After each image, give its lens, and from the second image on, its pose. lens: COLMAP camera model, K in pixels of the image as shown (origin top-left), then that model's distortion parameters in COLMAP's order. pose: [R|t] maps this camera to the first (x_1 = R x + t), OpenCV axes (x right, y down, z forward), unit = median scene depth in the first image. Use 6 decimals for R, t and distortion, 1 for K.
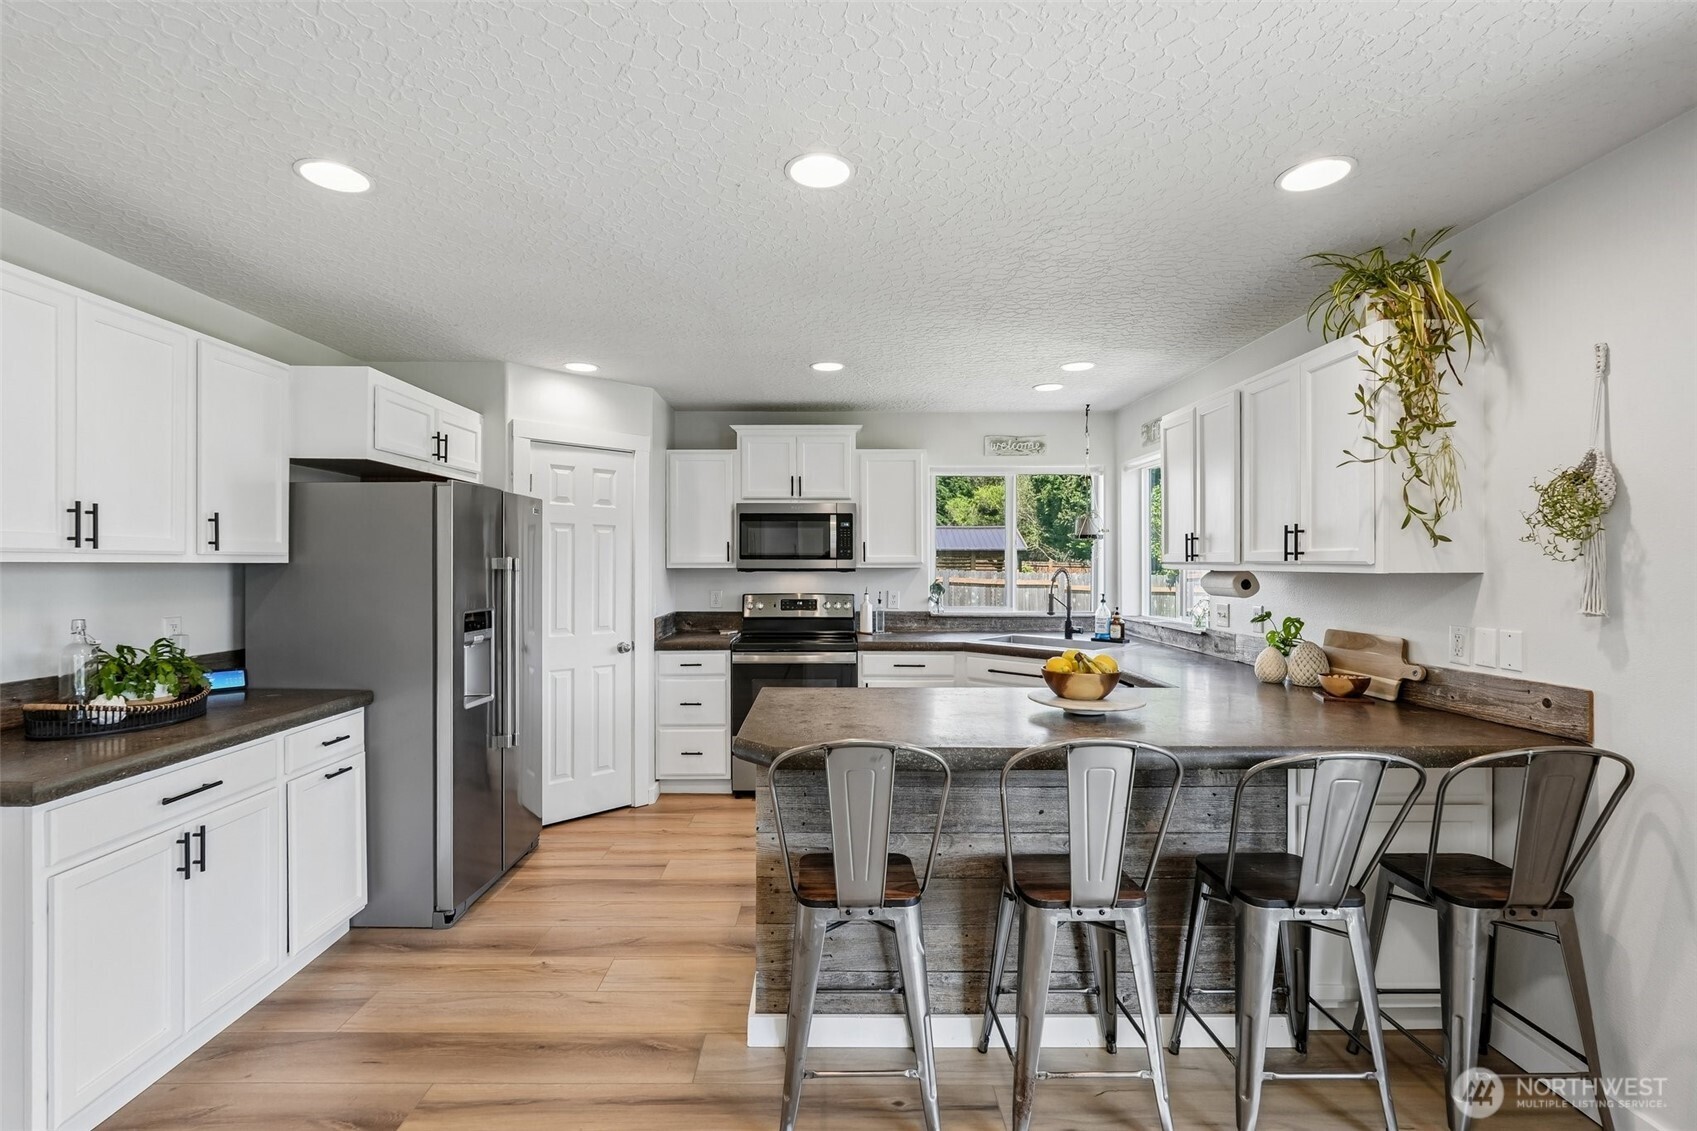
lens RADIAL K [[745.9, 0, 840.6], [0, 745.9, 564.0], [0, 0, 1]] dist [-0.008255, 0.000982]
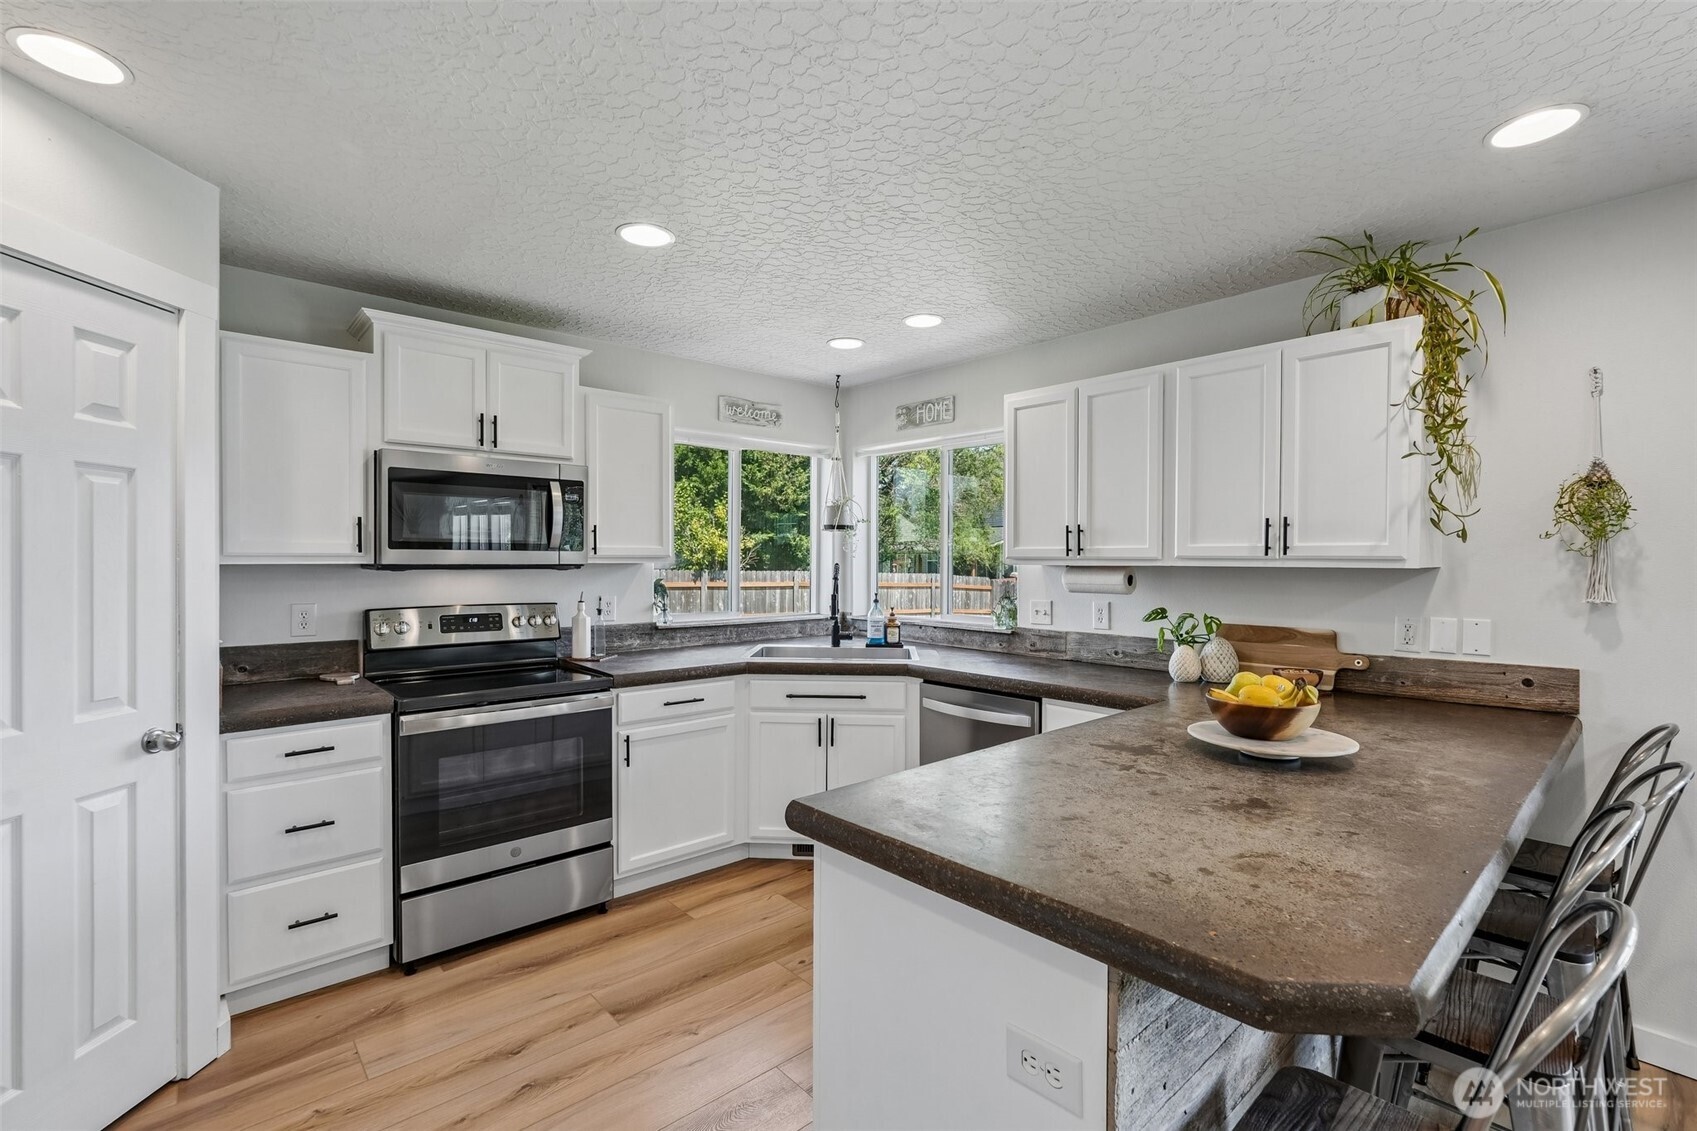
lens RADIAL K [[745.9, 0, 854.2], [0, 745.9, 569.5], [0, 0, 1]] dist [-0.008255, 0.000982]
pose [[0.758034, -0.006201, 0.652185, -0.235749], [-0.002556, 0.999919, 0.012478, 0.001650], [-0.652210, -0.011126, 0.757957, 0.345102]]
